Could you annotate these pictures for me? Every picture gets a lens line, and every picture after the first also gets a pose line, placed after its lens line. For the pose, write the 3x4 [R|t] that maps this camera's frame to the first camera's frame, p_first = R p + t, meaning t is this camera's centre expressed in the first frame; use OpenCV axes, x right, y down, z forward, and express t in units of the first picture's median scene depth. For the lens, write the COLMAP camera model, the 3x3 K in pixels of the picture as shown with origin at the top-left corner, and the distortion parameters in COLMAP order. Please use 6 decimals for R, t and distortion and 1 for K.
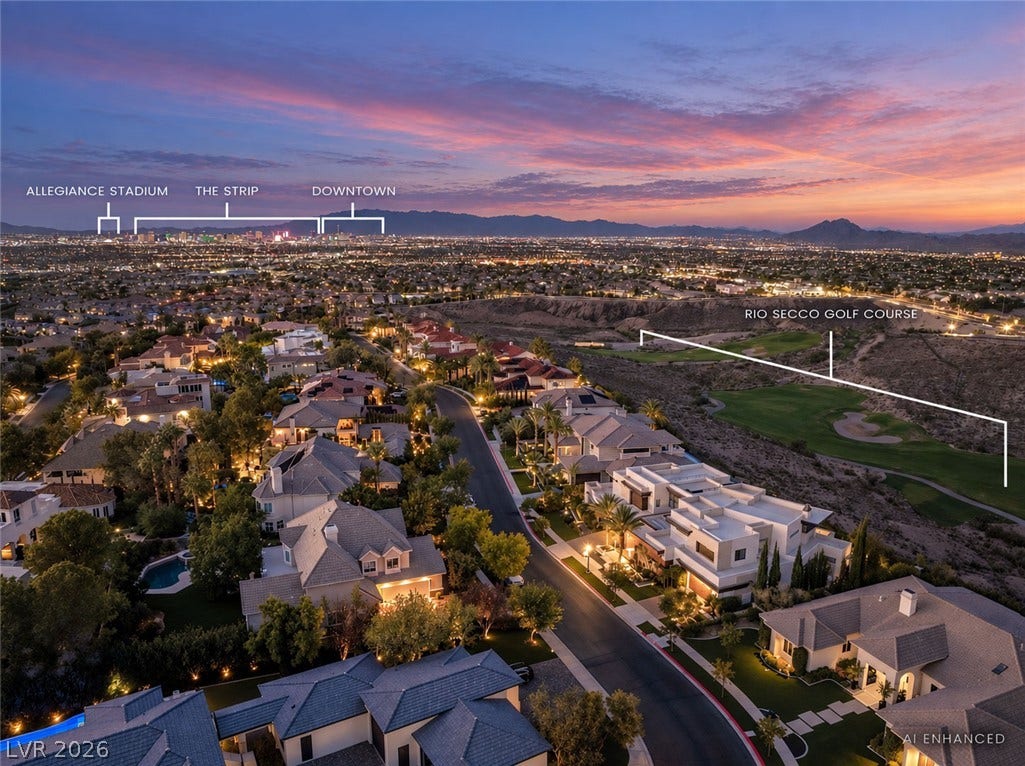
lens RADIAL K [[757.3, 0, 512.7], [0, 757.3, 383.5], [0, 0, 1]] dist [-0.001975, -0.000378]
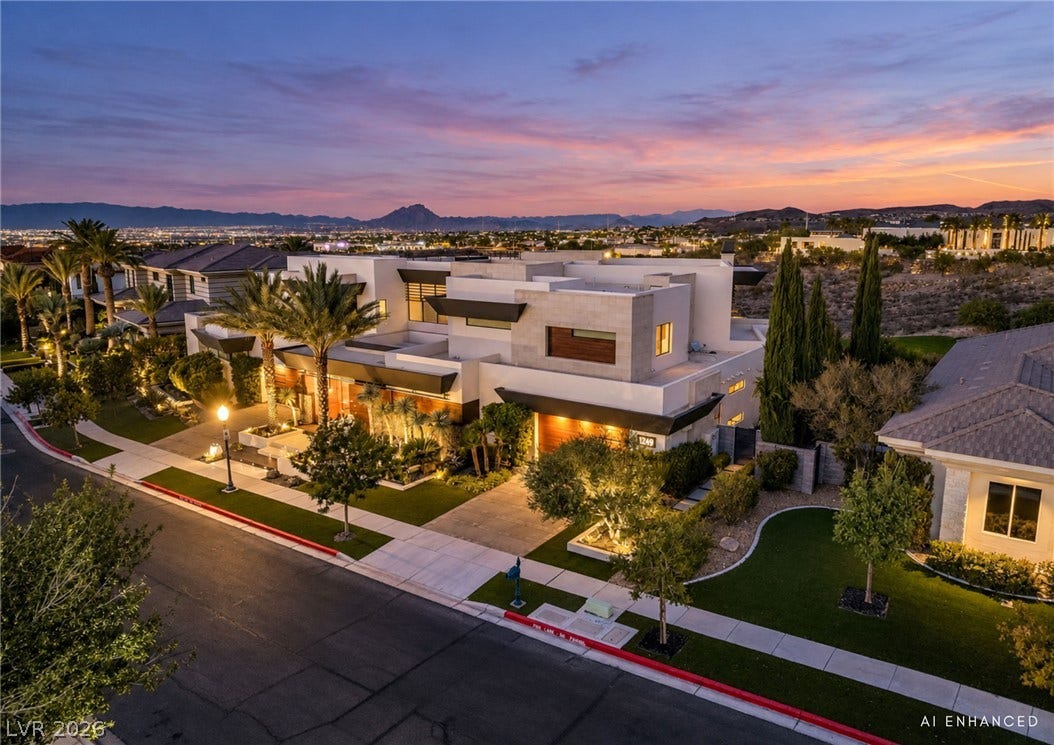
lens RADIAL K [[750.9, 0, 527.4], [0, 750.9, 369.8], [0, 0, 1]] dist [-0.042703, 0.000747]
pose [[0.848639, -0.116304, 0.516028, 0.052851], [0.123154, 0.992164, 0.021083, 0.222494], [-0.514436, 0.045659, 0.856312, 0.711034]]
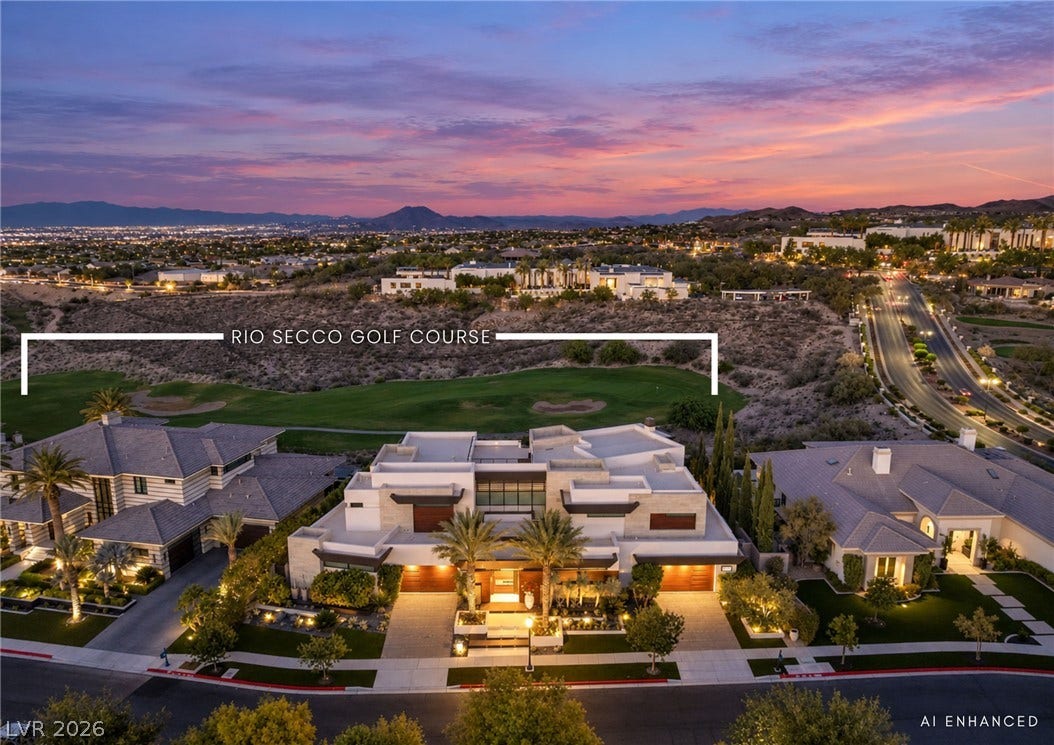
lens RADIAL K [[750.9, 0, 529.7], [0, 750.9, 372.1], [0, 0, 1]] dist [-0.042703, 0.000747]
pose [[0.372944, -0.198493, 0.906374, -0.326128], [0.205299, 0.970291, 0.128017, -0.001544], [-0.904856, 0.138334, 0.402615, 0.837027]]
